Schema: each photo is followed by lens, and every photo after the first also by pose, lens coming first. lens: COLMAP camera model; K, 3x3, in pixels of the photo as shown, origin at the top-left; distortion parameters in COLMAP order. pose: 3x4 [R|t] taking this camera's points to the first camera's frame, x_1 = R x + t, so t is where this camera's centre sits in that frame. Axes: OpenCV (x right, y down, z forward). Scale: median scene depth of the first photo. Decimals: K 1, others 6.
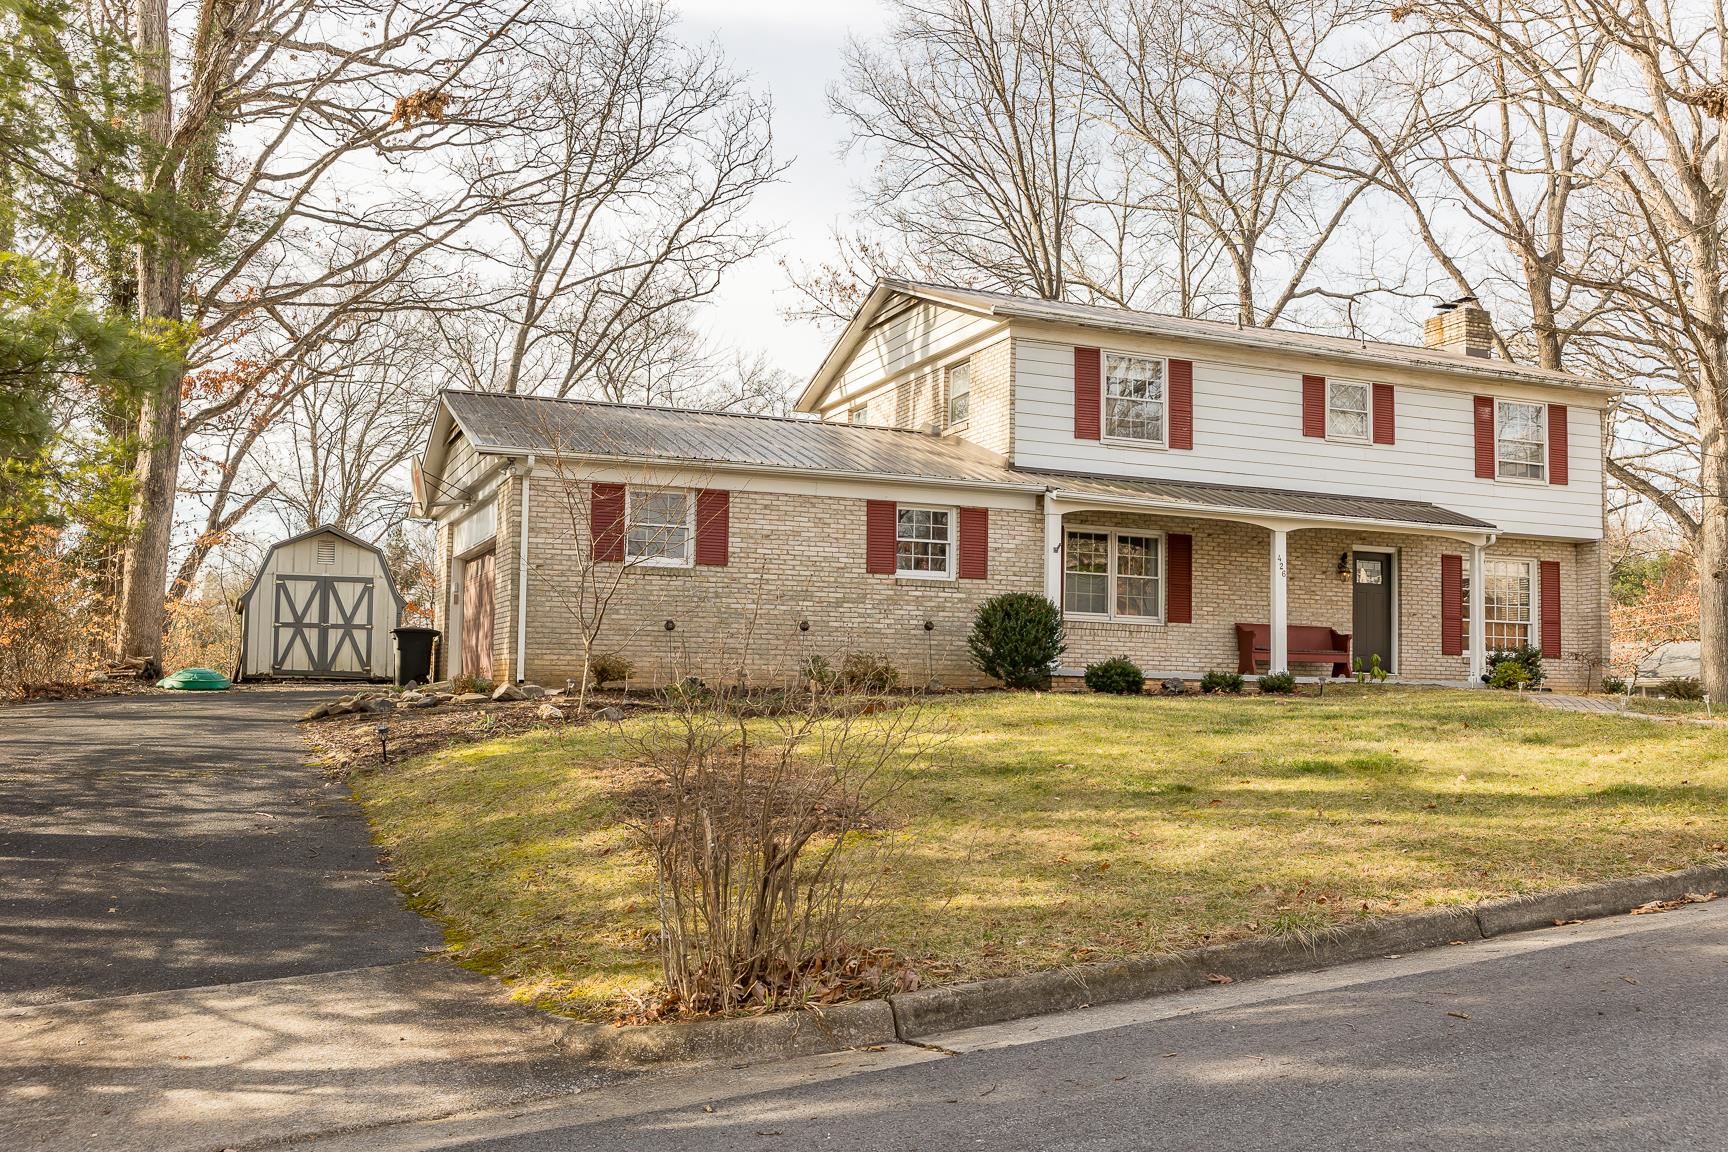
lens RADIAL K [[1600.5, 0, 862.8], [0, 1600.5, 571.6], [0, 0, 1]] dist [-0.035579, 0.000000]
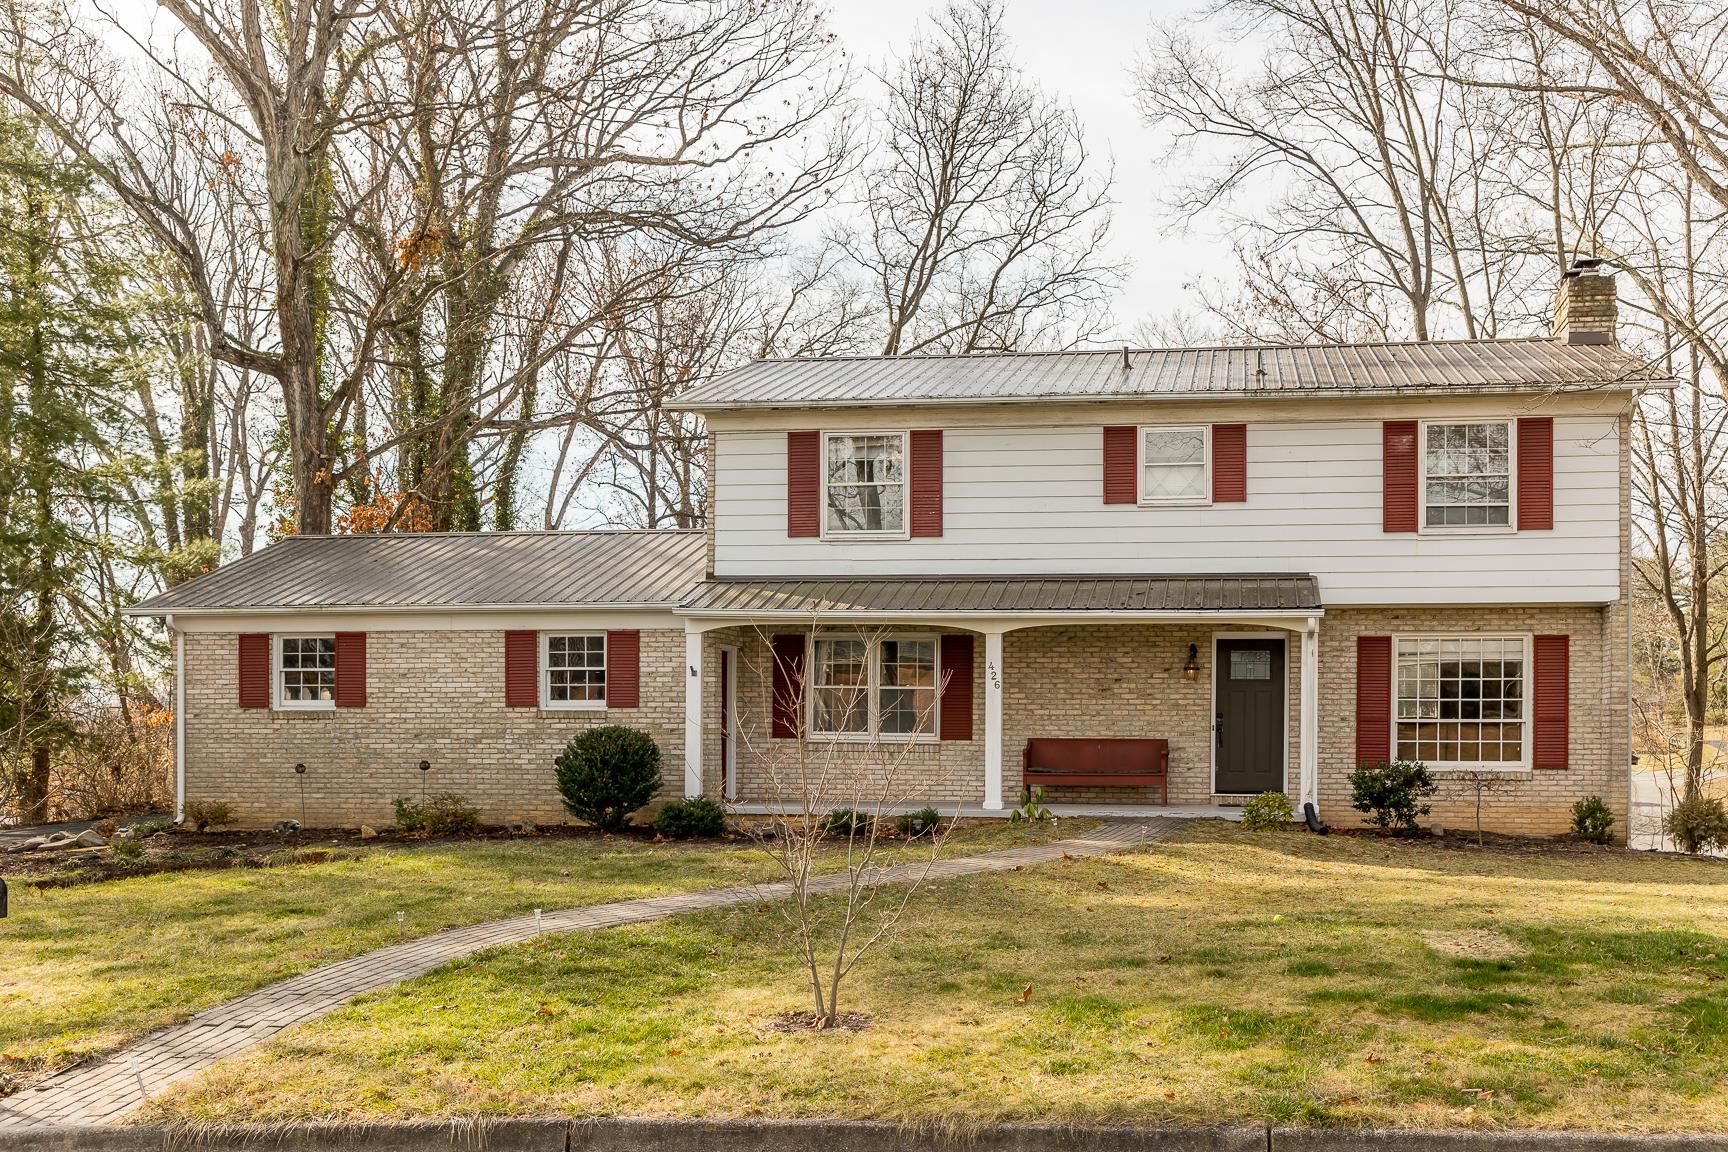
lens RADIAL K [[1742.6, 0, 936.0], [0, 1742.6, 664.6], [0, 0, 1]] dist [-0.023967, 0.000000]
pose [[0.860309, -0.036611, -0.508457, 0.660919], [0.055562, 0.998210, 0.022136, -0.029040], [0.506736, -0.047294, 0.860803, 0.204452]]
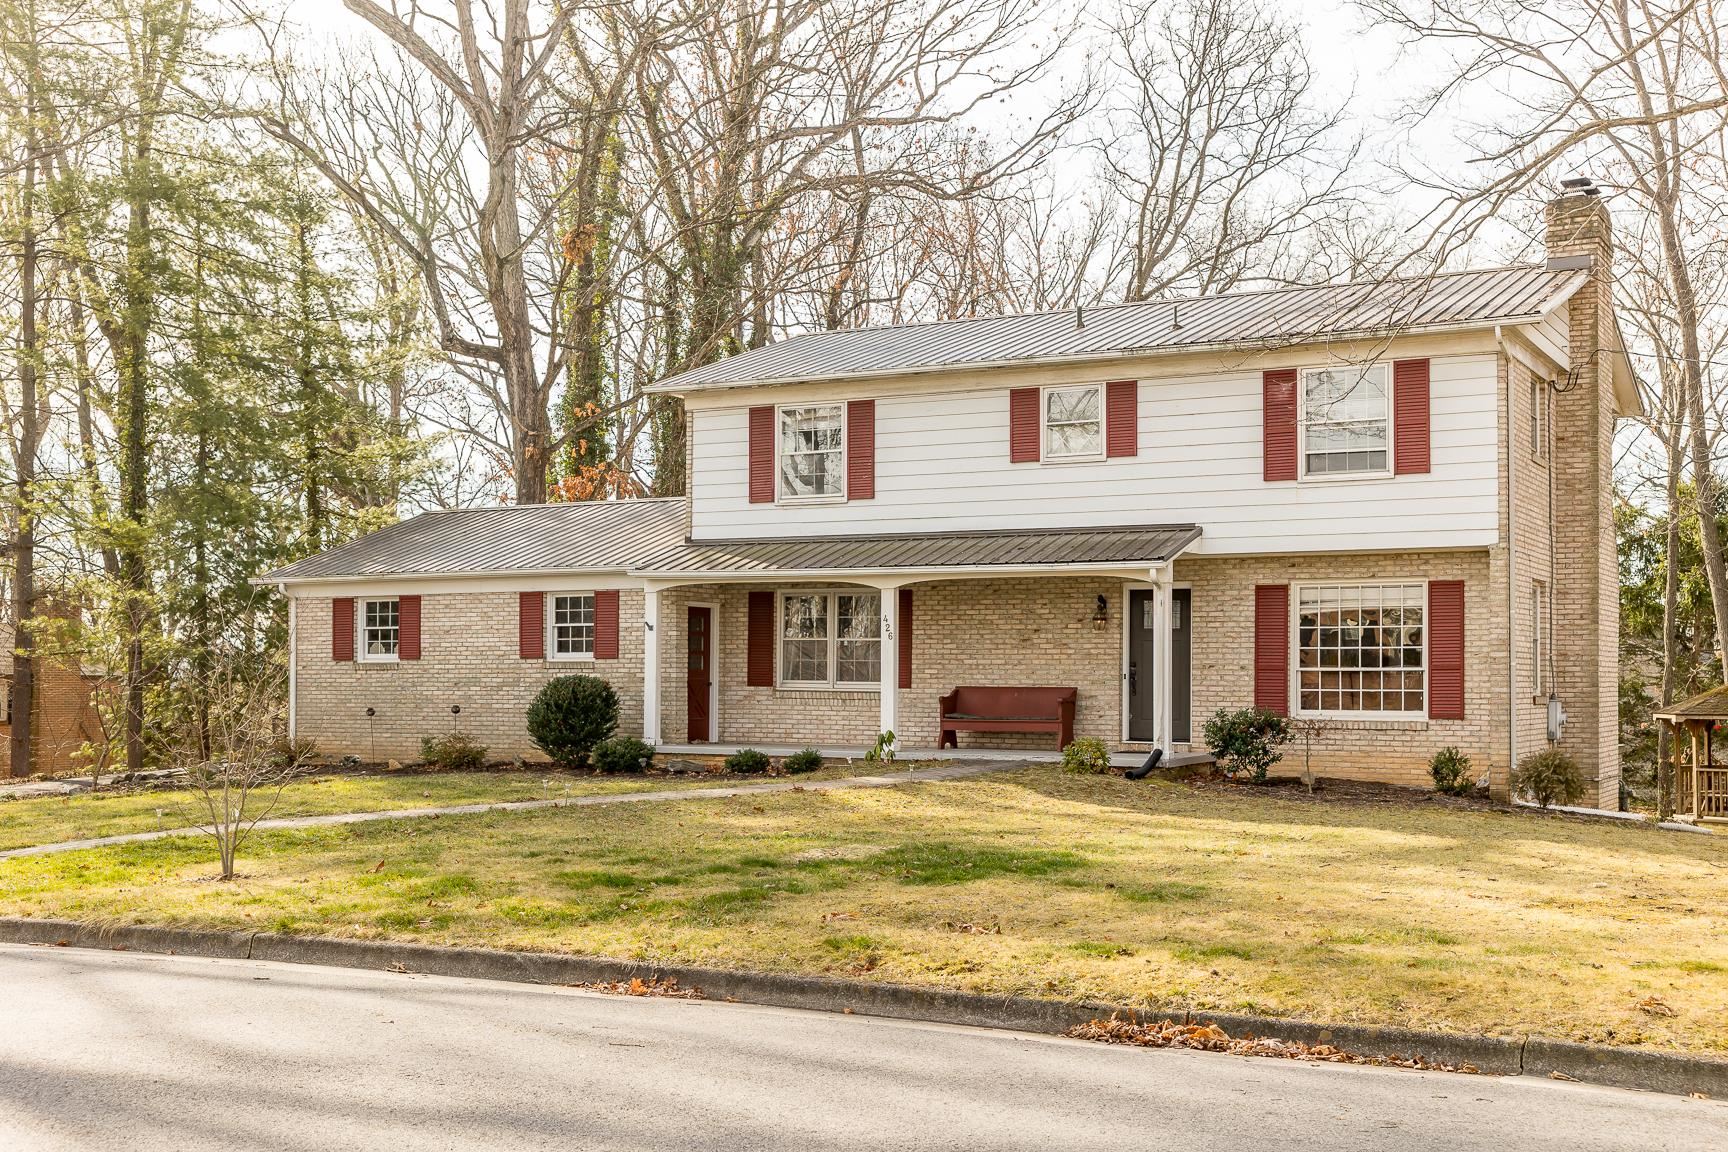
lens RADIAL K [[1926.6, 0, 860.4], [0, 1926.6, 581.8], [0, 0, 1]] dist [-0.025144, 0.000000]
pose [[0.633196, -0.058383, -0.771786, 1.029458], [0.071613, 0.997293, -0.016688, -0.011447], [0.770671, -0.044703, 0.635663, 0.297431]]
